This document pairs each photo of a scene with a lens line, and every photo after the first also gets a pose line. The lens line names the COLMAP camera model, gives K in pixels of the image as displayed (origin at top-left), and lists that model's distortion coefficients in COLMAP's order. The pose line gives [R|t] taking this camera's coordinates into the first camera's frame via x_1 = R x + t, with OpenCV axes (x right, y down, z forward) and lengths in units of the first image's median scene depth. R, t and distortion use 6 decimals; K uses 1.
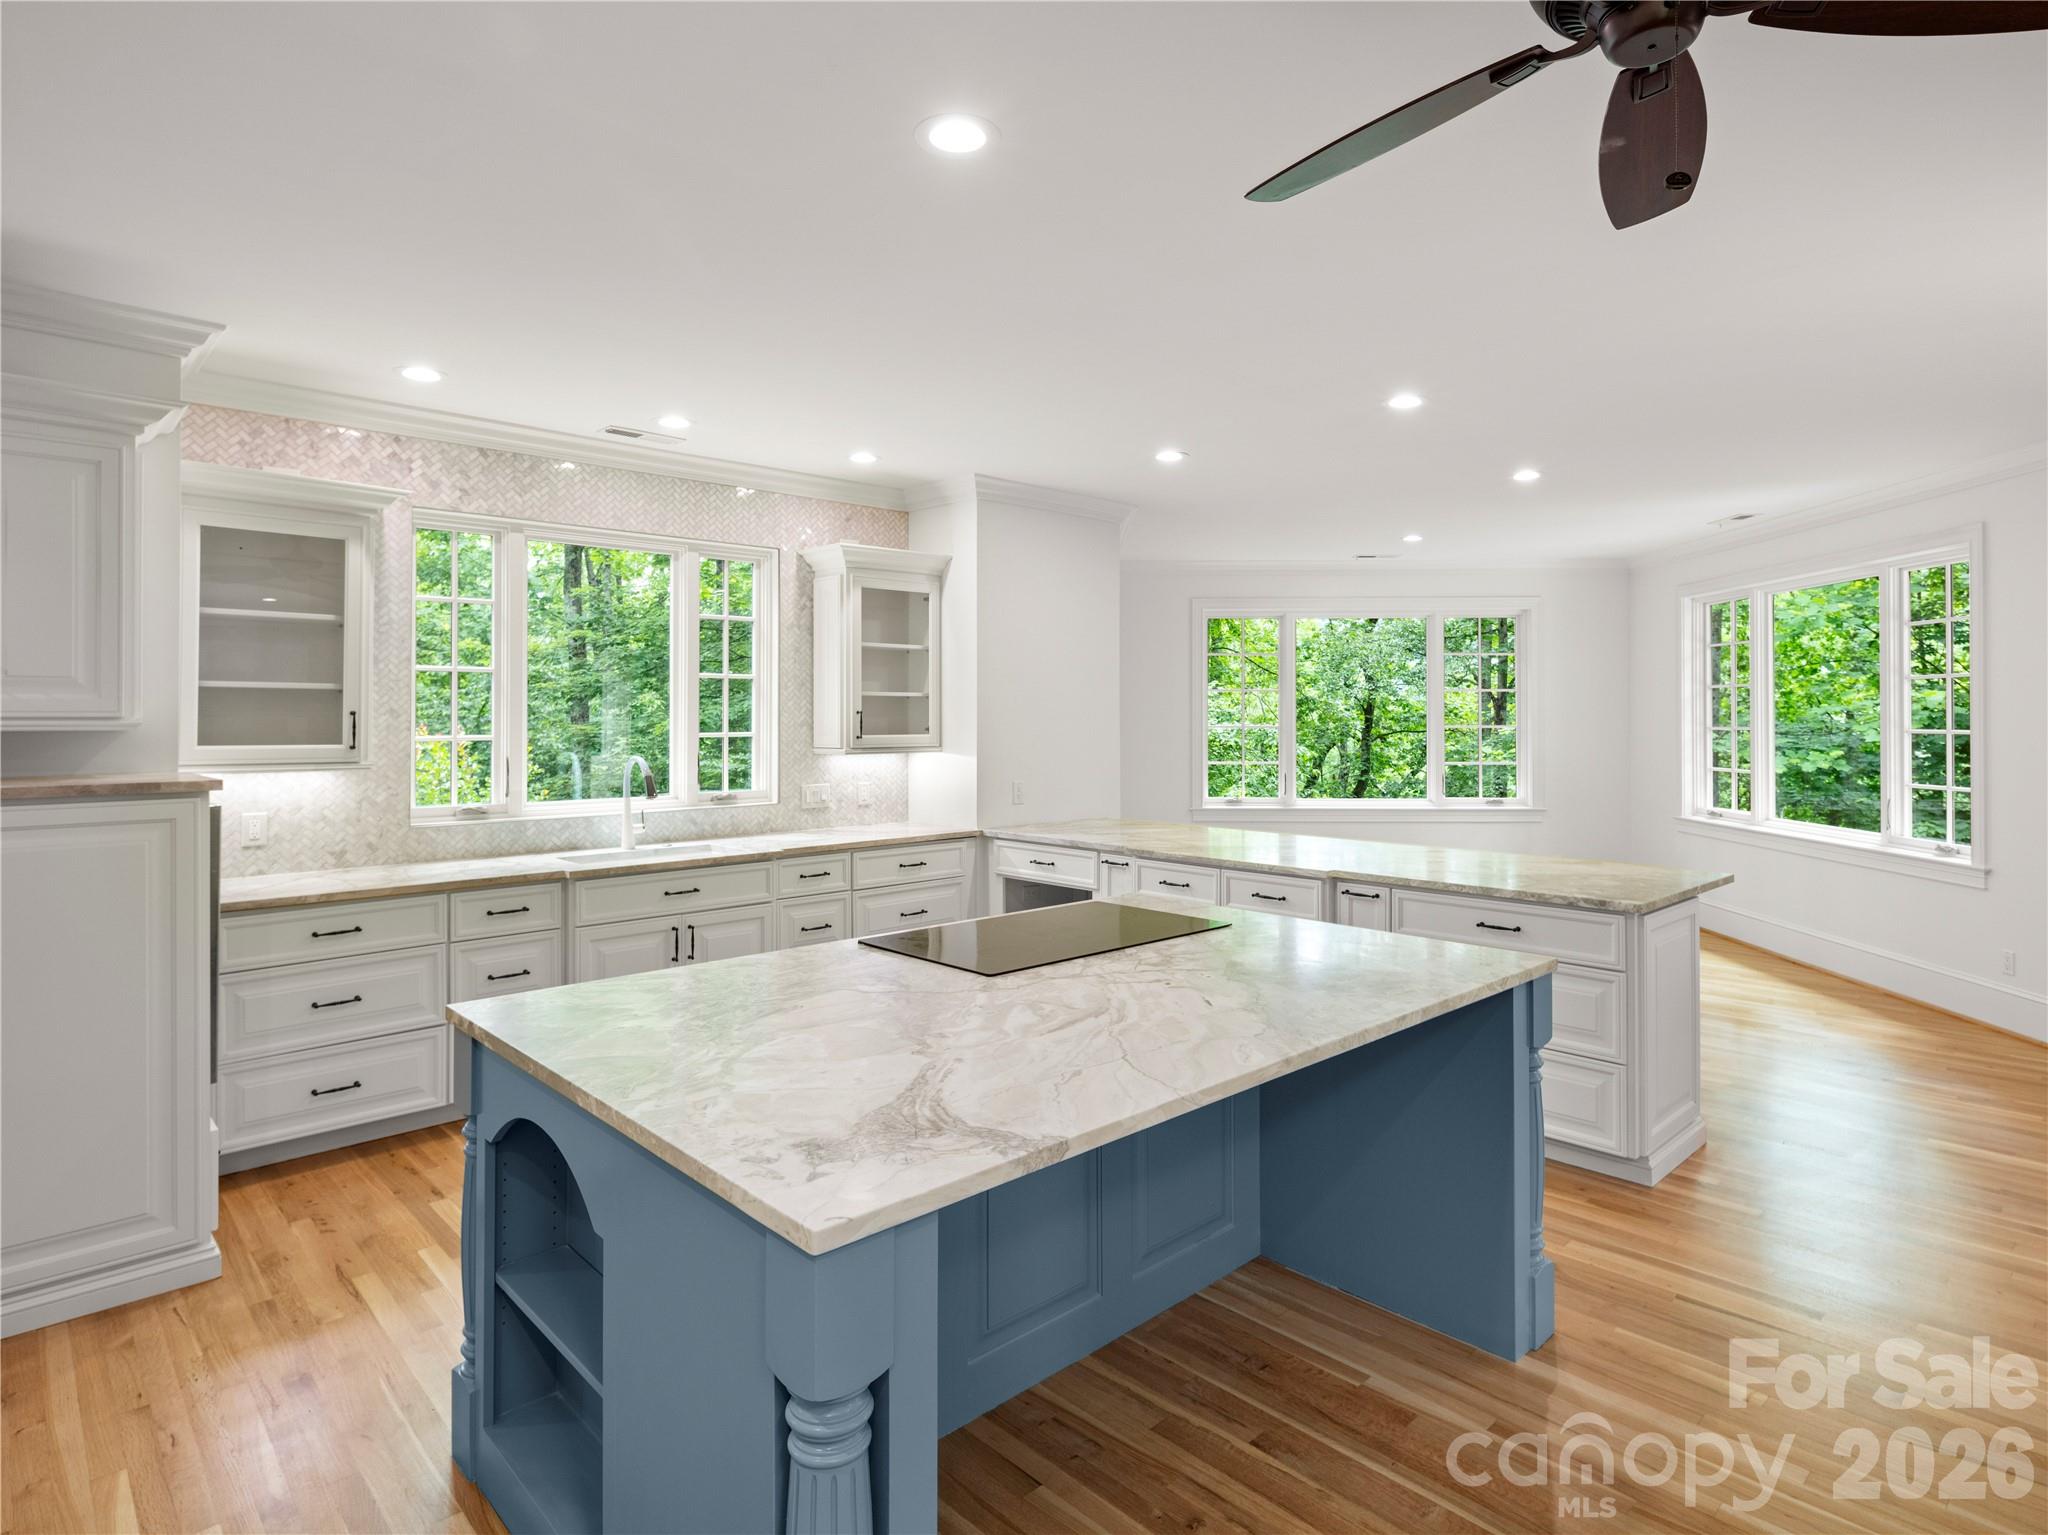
lens RADIAL K [[1121.7, 0, 1031.5], [0, 1121.7, 709.4], [0, 0, 1]] dist [0.006320, -0.005710]
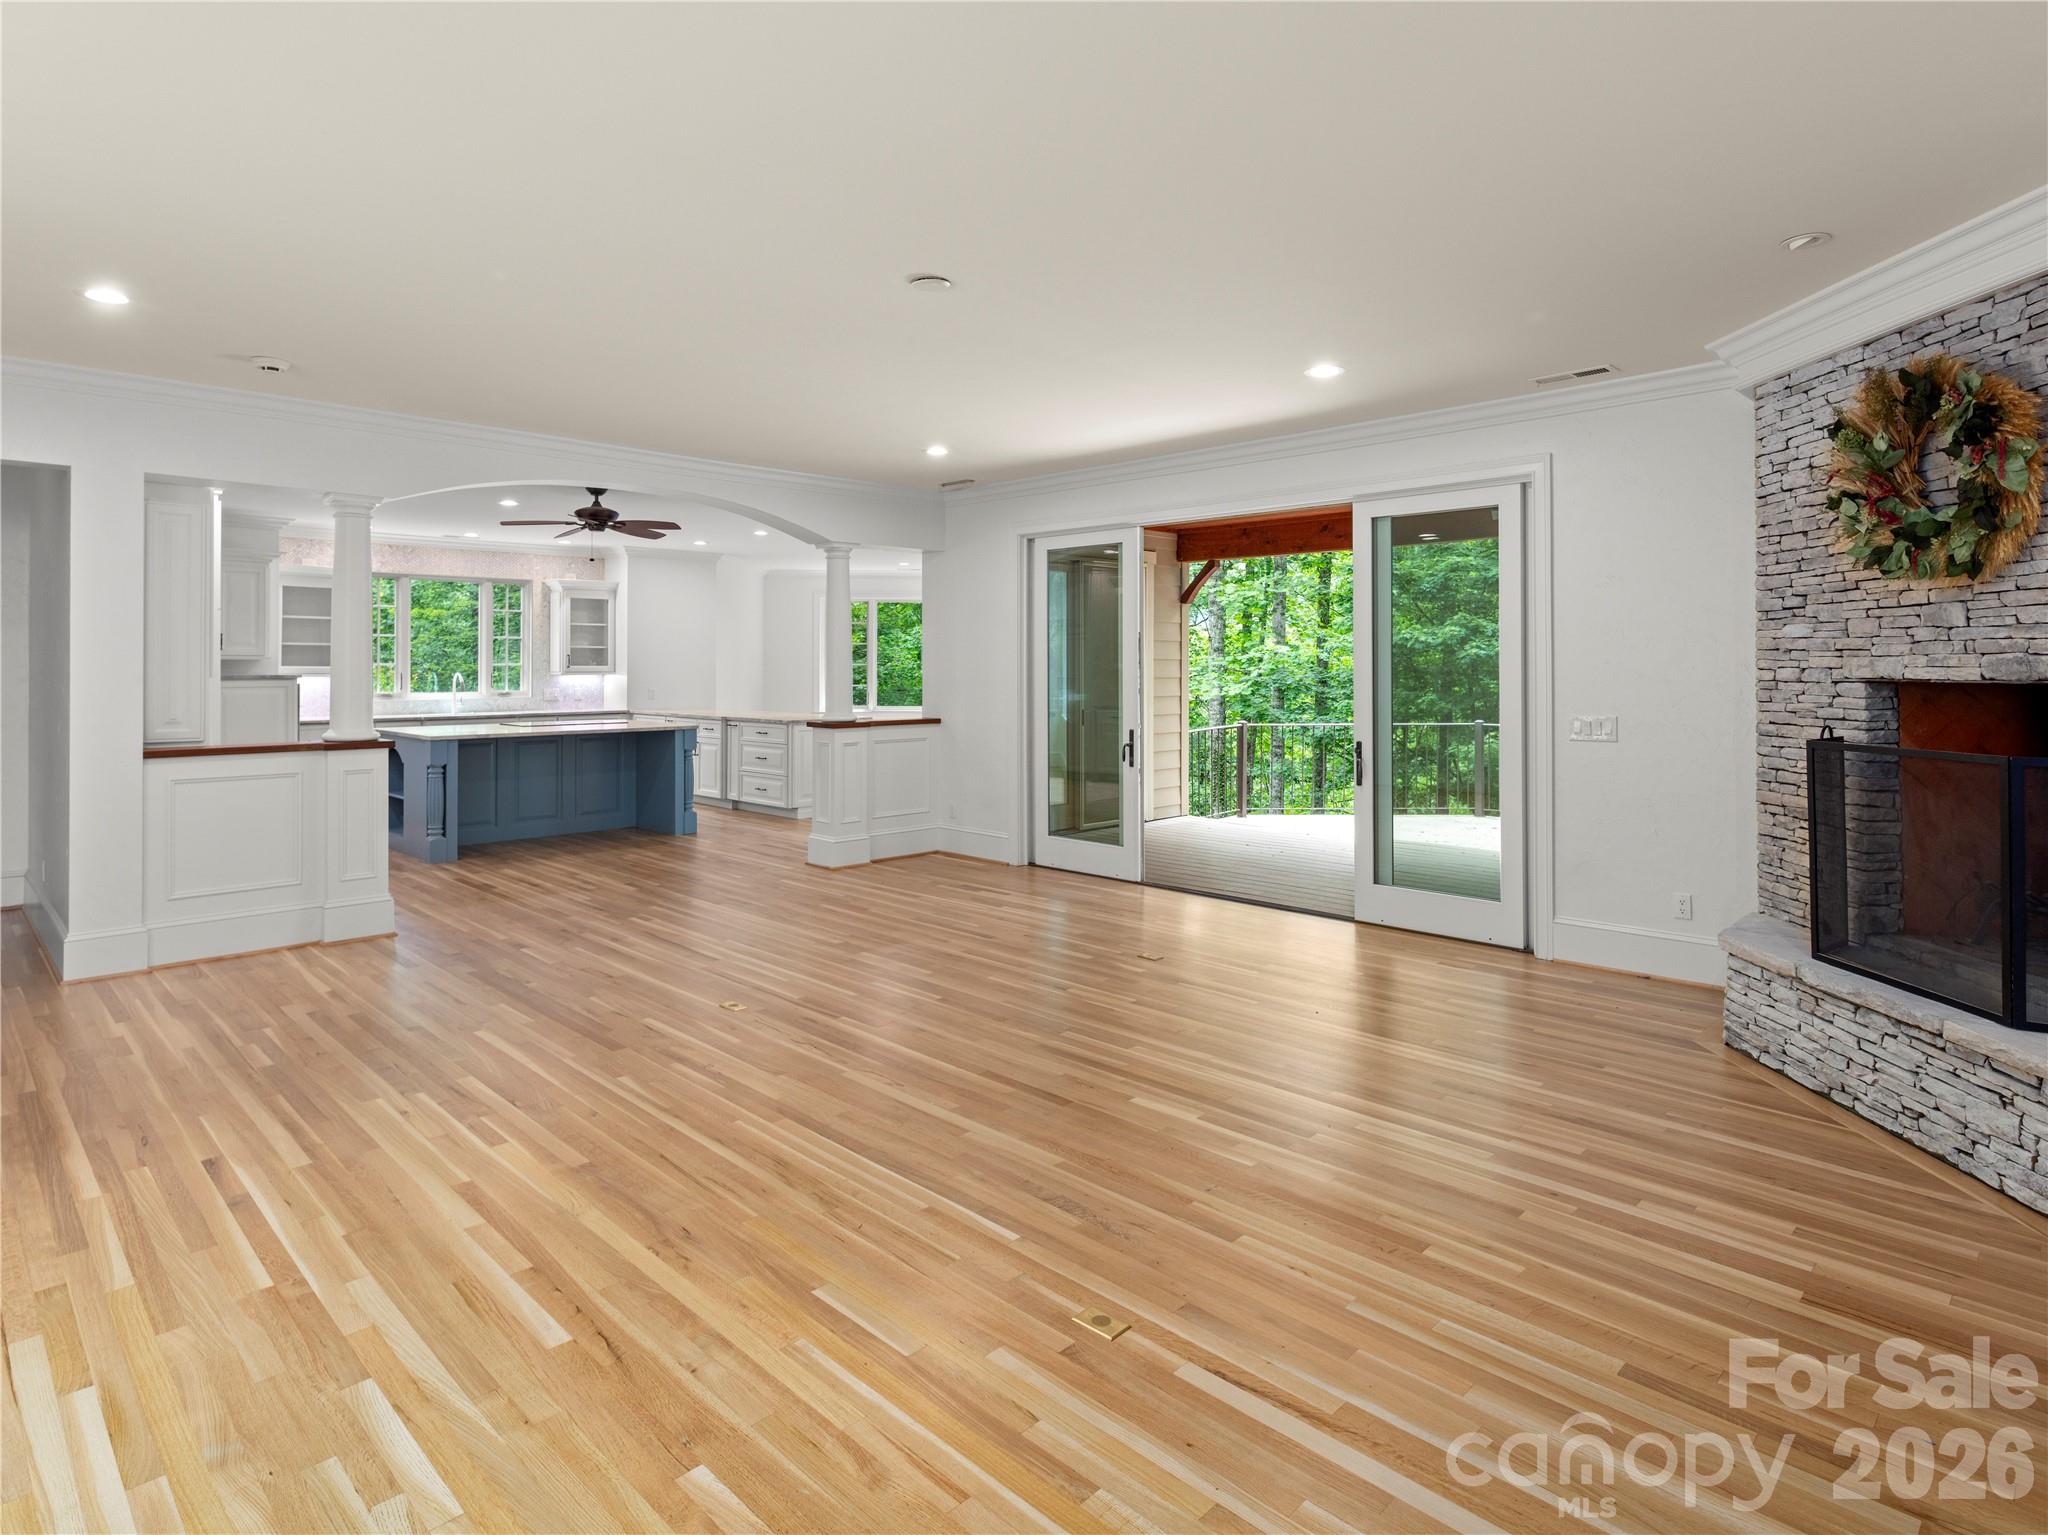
lens RADIAL K [[1121.7, 0, 1026.5], [0, 1121.7, 658.9], [0, 0, 1]] dist [0.006320, -0.005710]
pose [[0.999381, 0.002175, 0.035115, 0.808694], [-0.002206, 0.999997, 0.000866, 0.006681], [-0.035113, -0.000943, 0.999383, -1.489158]]
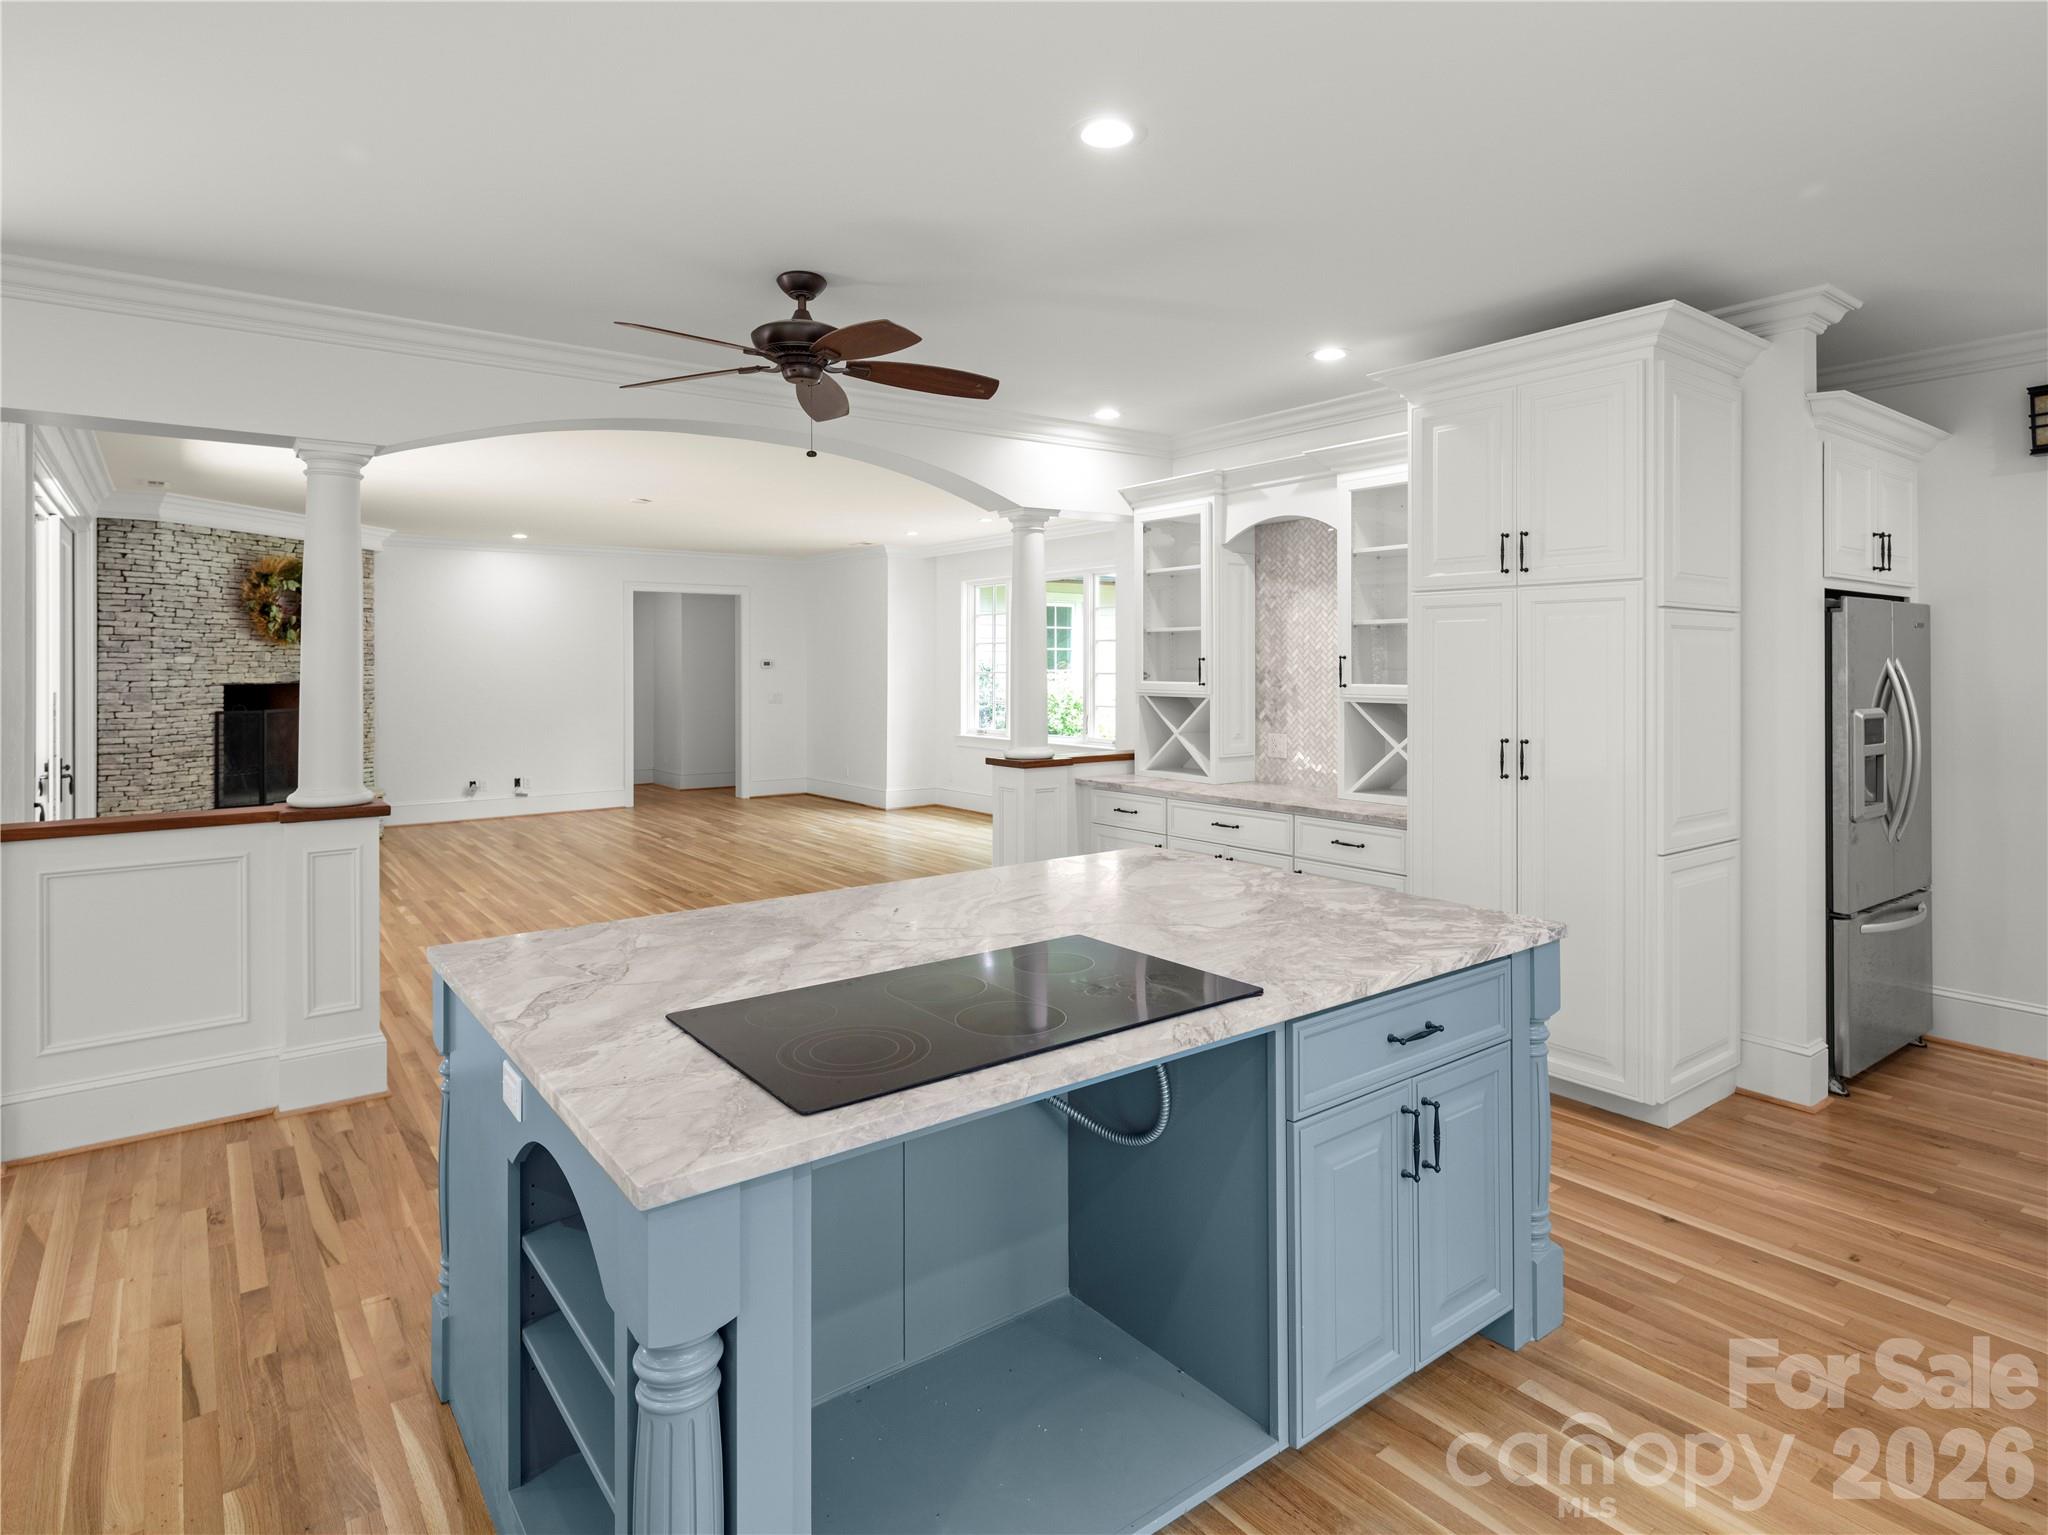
lens RADIAL K [[1121.7, 0, 1038.6], [0, 1121.7, 664.7], [0, 0, 1]] dist [0.006320, -0.005710]
pose [[-0.995021, 0.004616, 0.099558, -0.052630], [0.004013, 0.999972, -0.006254, 0.006758], [-0.099584, -0.005823, -0.995012, 1.077149]]
